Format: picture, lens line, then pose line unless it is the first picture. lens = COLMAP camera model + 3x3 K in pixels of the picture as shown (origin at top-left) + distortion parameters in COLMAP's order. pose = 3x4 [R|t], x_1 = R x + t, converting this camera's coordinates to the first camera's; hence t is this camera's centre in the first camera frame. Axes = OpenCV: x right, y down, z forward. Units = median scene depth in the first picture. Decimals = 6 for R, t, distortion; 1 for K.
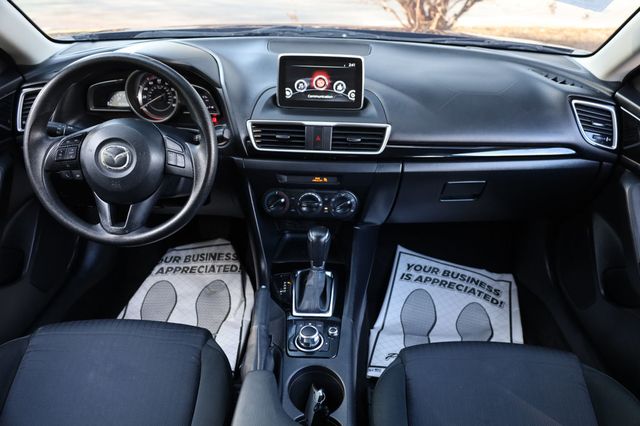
lens RADIAL K [[515.7, 0, 320.0], [0, 515.7, 213.0], [0, 0, 1]] dist [-0.006549, 0.005822]
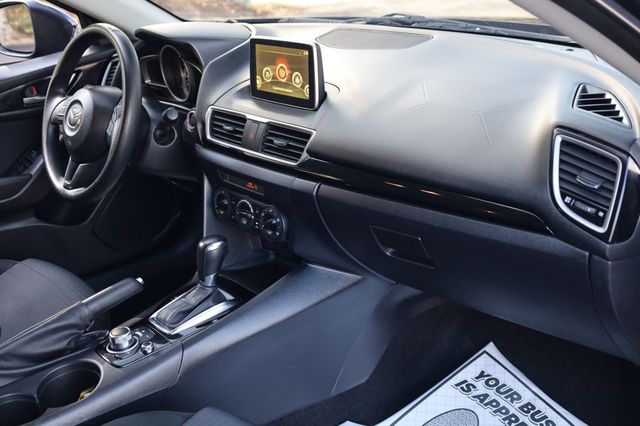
lens RADIAL K [[698.0, 0, 320.0], [0, 698.0, 213.0], [0, 0, 1]] dist [0.003166, 0.009402]
pose [[0.697485, 0.213003, -0.684211, 0.854244], [-0.280283, 0.959828, 0.013085, -0.068660], [0.659512, 0.182646, 0.729167, 0.266752]]
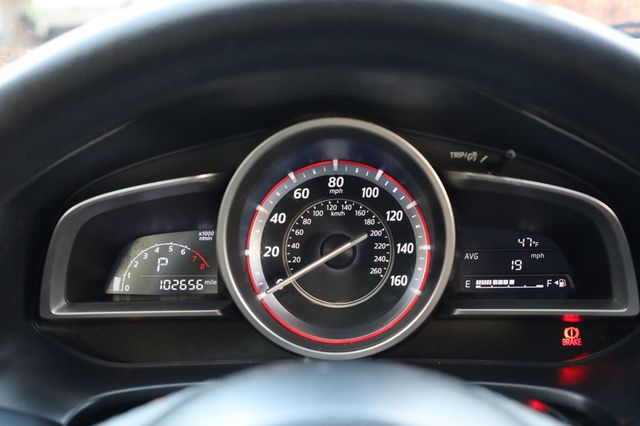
lens RADIAL K [[943.2, 0, 320.0], [0, 943.2, 213.0], [0, 0, 1]] dist [-0.009107, -0.020805]
pose [[0.999274, -0.037904, 0.003747, -0.343054], [0.037530, 0.963071, -0.266621, -0.135040], [0.006498, 0.266568, 0.963794, 0.619640]]
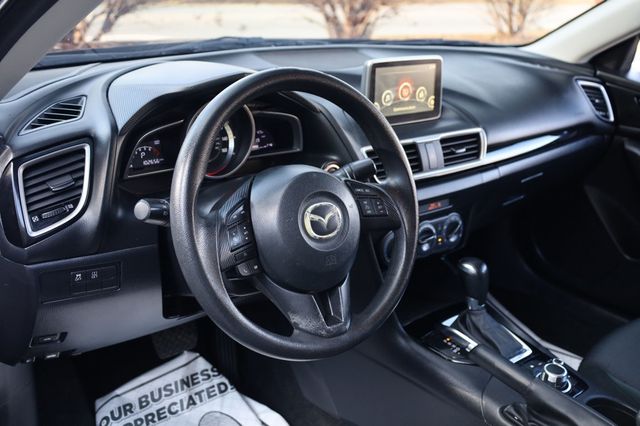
lens RADIAL K [[676.6, 0, 320.0], [0, 676.6, 213.0], [0, 0, 1]] dist [0.013844, 0.009789]
pose [[0.763984, -0.212677, 0.609177, -0.796988], [0.277306, 0.960702, -0.012375, -0.091751], [-0.582606, 0.178382, 0.792937, 0.260978]]
